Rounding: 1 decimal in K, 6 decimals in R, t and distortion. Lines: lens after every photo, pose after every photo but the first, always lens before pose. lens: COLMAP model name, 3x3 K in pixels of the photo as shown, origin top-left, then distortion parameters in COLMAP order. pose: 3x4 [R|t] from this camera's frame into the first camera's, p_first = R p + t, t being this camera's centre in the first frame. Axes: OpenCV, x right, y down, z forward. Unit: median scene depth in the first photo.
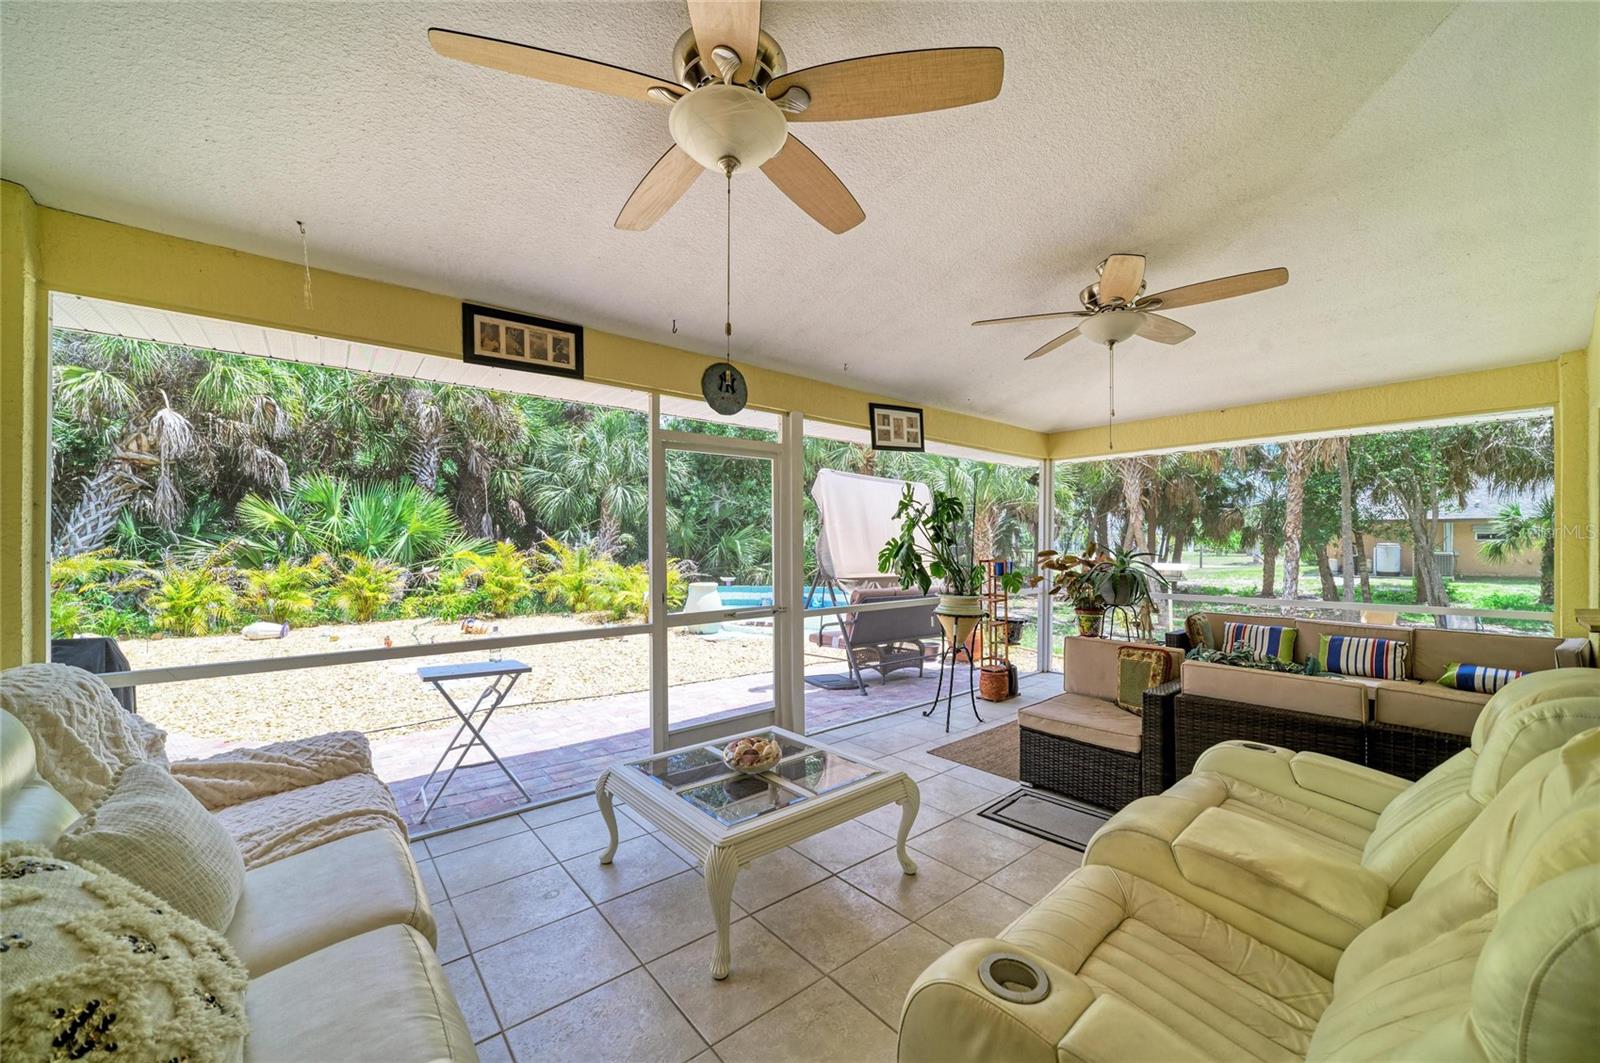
lens RADIAL K [[609.7, 0, 804.6], [0, 609.7, 538.9], [0, 0, 1]] dist [-0.001543, -0.000084]
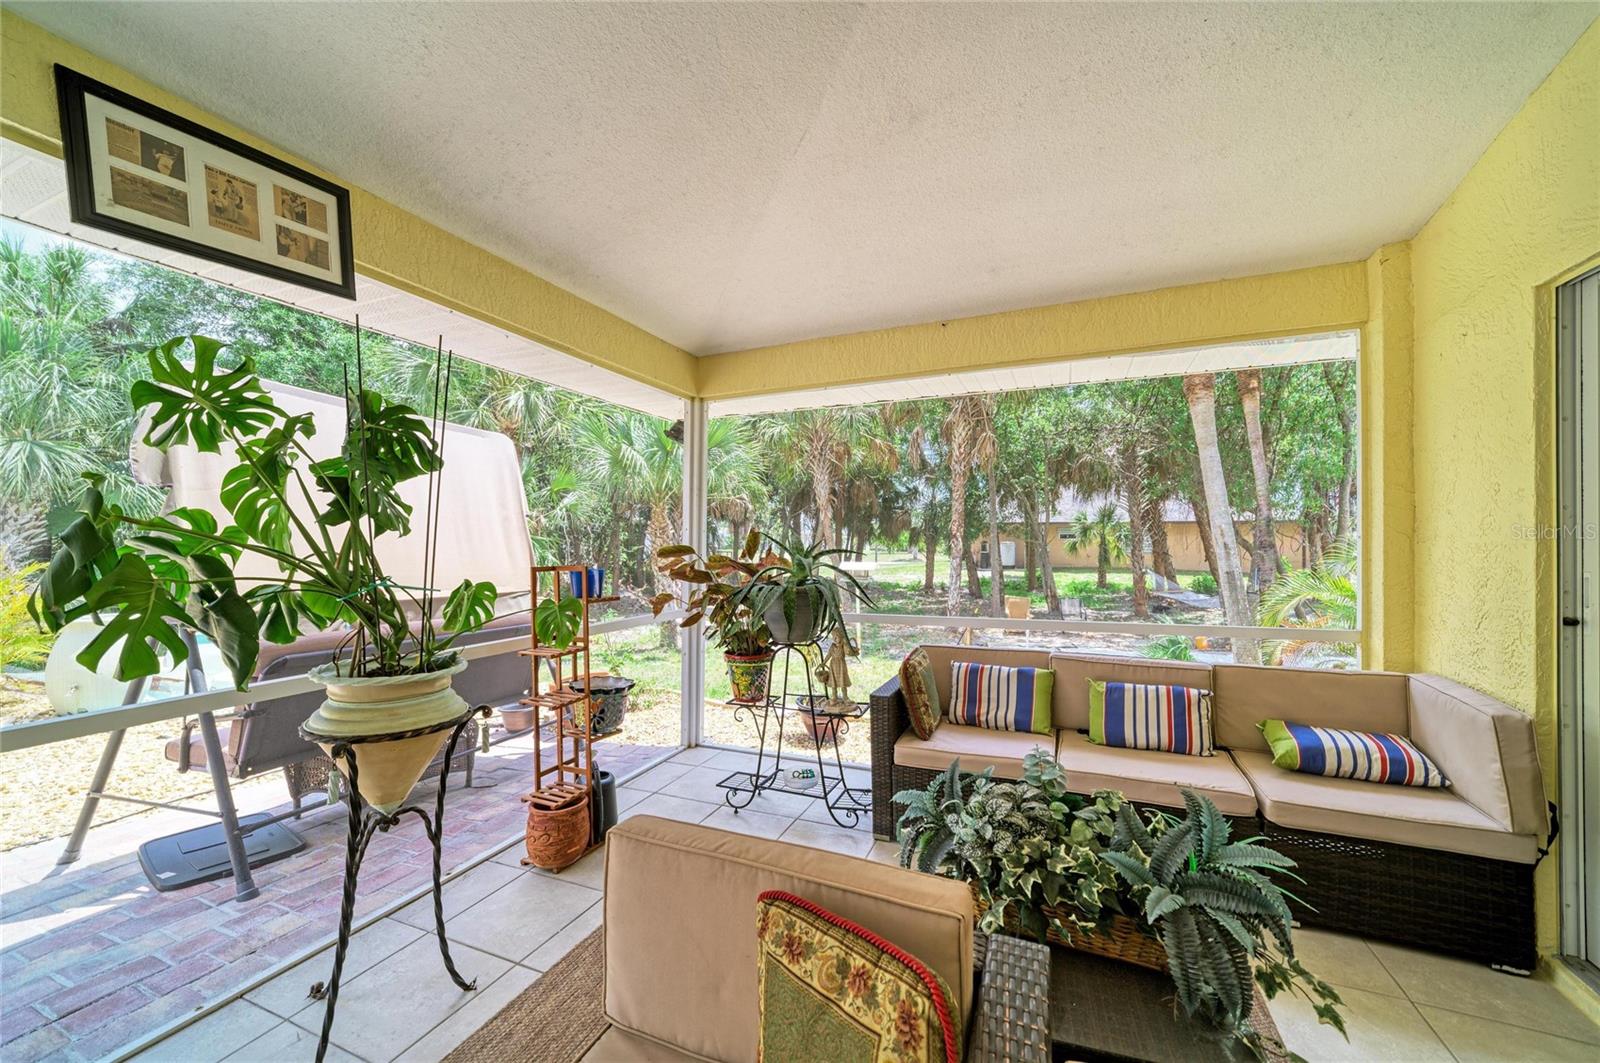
lens RADIAL K [[609.7, 0, 802.5], [0, 609.7, 539.8], [0, 0, 1]] dist [-0.001543, -0.000084]
pose [[0.895965, -0.000714, 0.444125, 0.222381], [0.000691, 1.000000, 0.000214, 0.011344], [-0.444125, 0.000115, 0.895965, 0.405007]]
